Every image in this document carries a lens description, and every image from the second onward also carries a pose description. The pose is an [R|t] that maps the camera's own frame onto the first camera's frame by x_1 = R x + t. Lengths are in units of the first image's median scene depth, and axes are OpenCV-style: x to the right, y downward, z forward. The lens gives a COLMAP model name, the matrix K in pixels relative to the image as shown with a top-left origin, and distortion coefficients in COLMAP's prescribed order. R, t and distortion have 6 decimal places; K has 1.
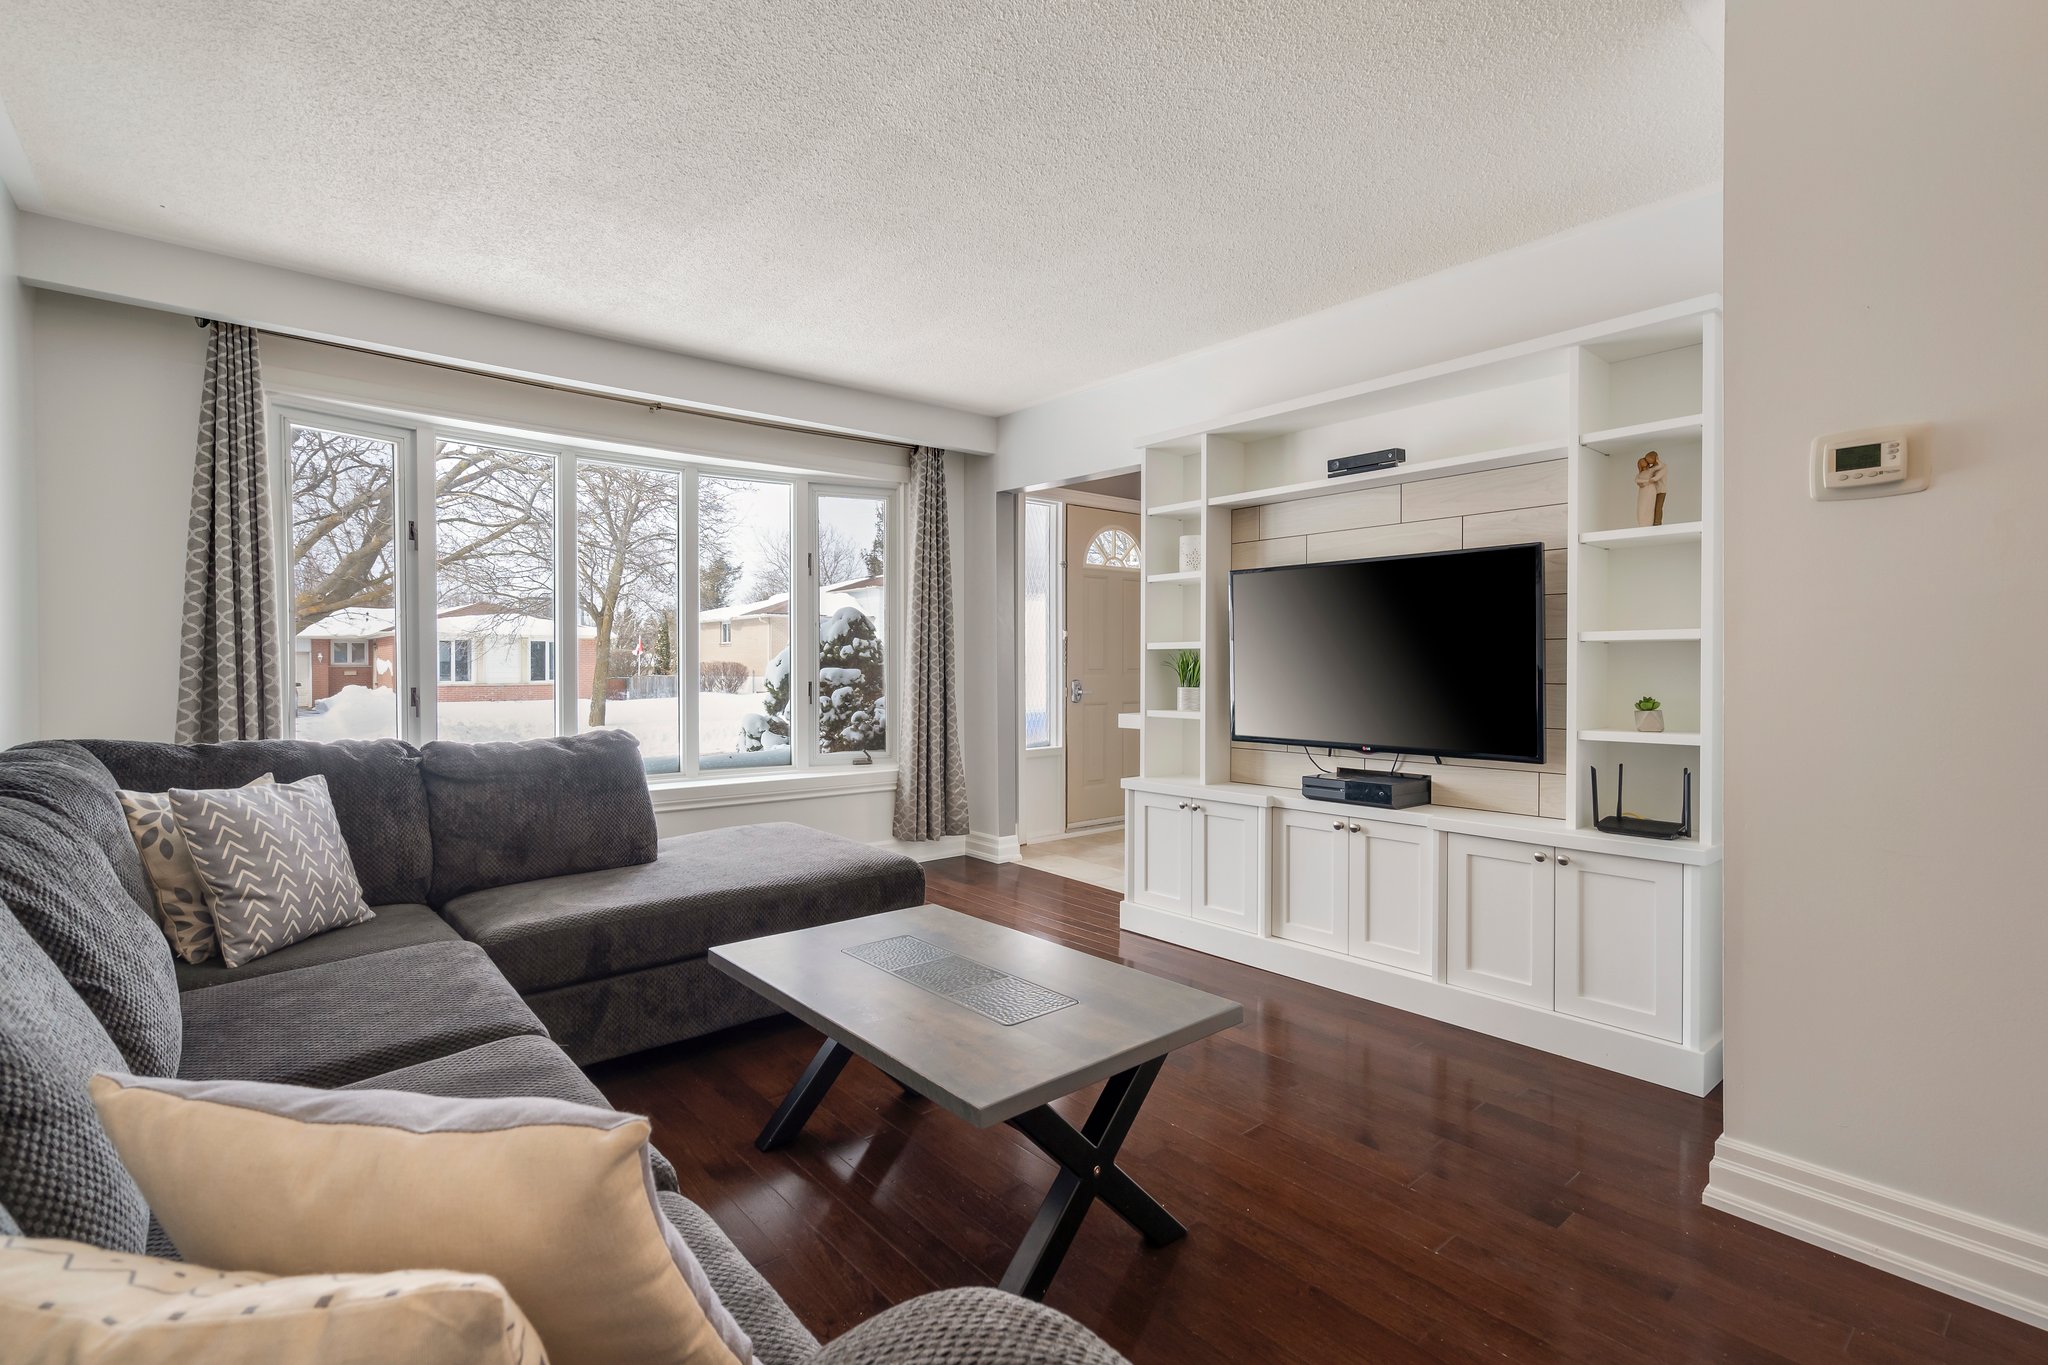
lens RADIAL K [[957.9, 0, 1076.5], [0, 957.9, 677.6], [0, 0, 1]] dist [-0.007140, 0.002214]
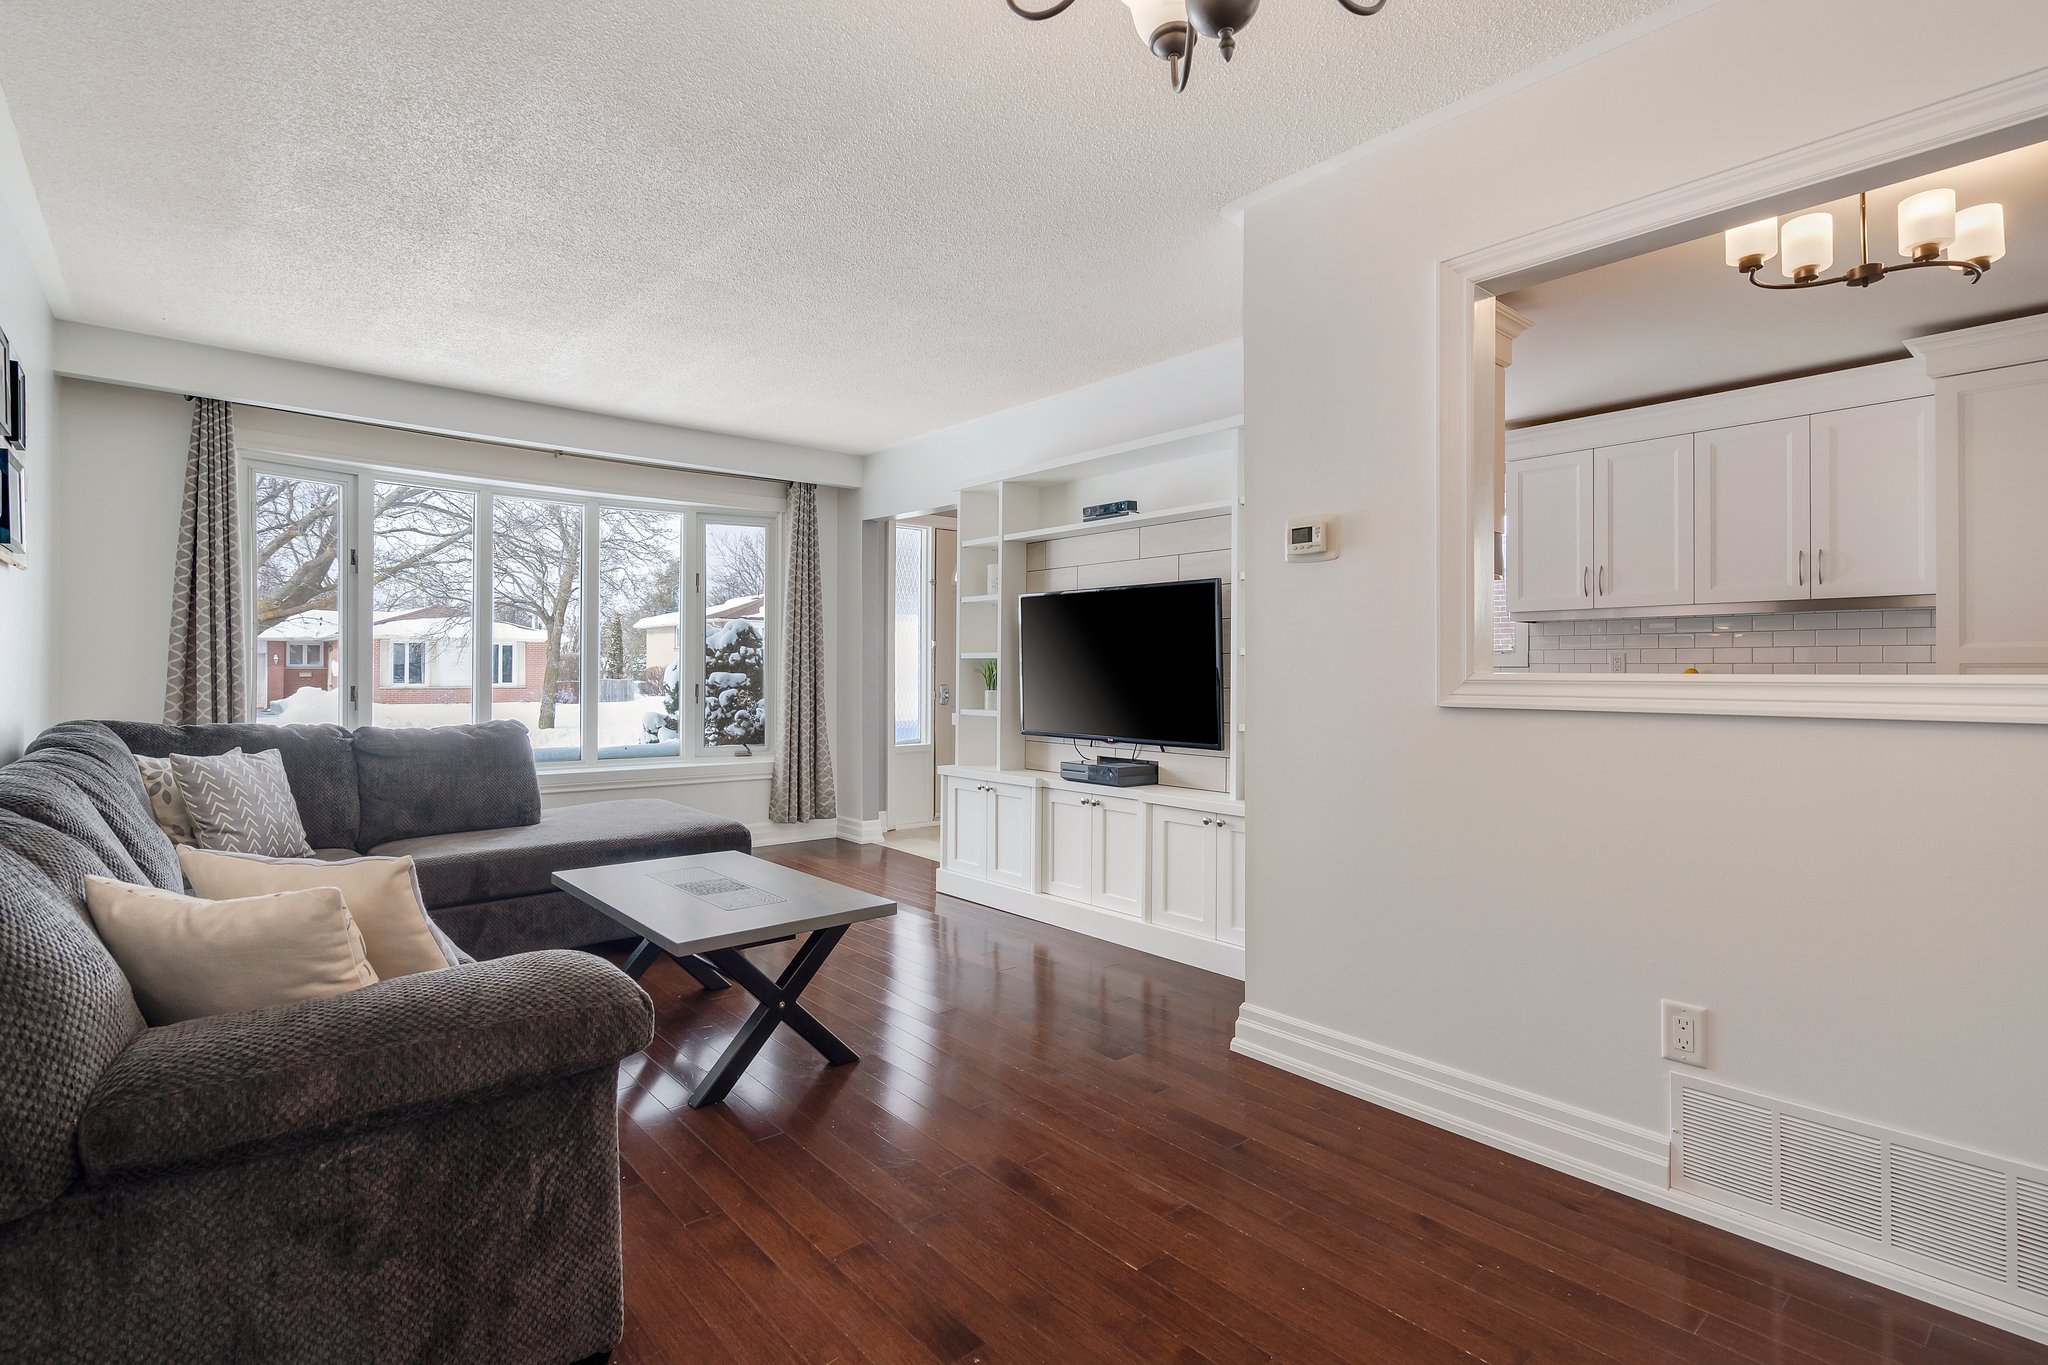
lens RADIAL K [[957.9, 0, 1020.1], [0, 957.9, 673.7], [0, 0, 1]] dist [-0.007140, 0.002214]
pose [[0.999947, 0.006753, -0.007735, 0.204063], [-0.006838, 0.999916, -0.010990, 0.002866], [0.007660, 0.011042, 0.999910, -0.259711]]
